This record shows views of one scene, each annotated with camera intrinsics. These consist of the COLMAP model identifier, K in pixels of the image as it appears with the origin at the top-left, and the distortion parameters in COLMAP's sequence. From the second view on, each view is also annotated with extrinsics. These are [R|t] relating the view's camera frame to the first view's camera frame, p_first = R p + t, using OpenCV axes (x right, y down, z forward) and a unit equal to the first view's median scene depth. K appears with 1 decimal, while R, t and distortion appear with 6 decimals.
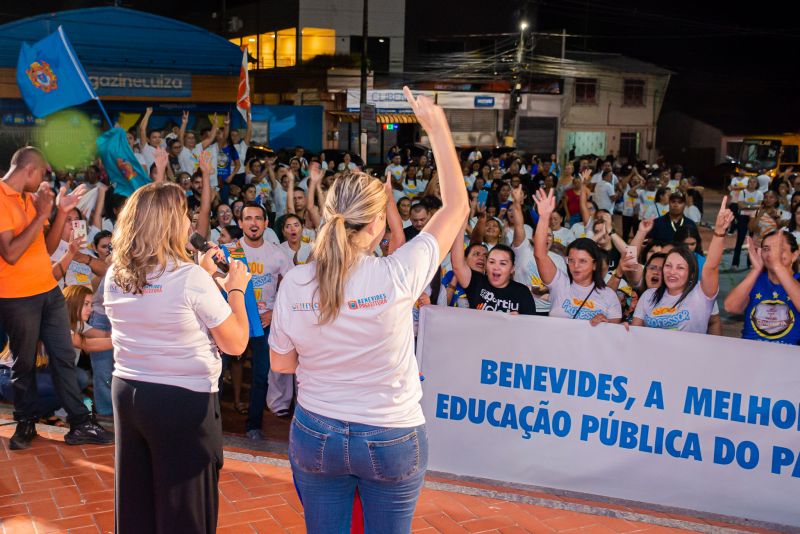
lens RADIAL K [[899.0, 0, 400.0], [0, 899.0, 266.6], [0, 0, 1]] dist [0.009448, 0.000000]
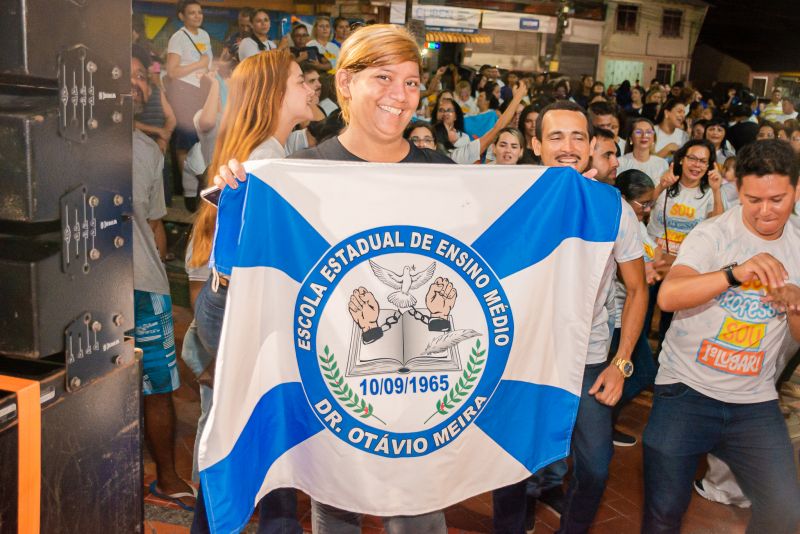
lens RADIAL K [[825.2, 0, 400.2], [0, 825.2, 267.4], [0, 0, 1]] dist [-0.013412, 0.000000]
pose [[0.992897, 0.016869, 0.117772, -0.143313], [-0.028242, 0.995021, 0.095578, -0.003260], [-0.115573, -0.098225, 0.988430, 0.111882]]
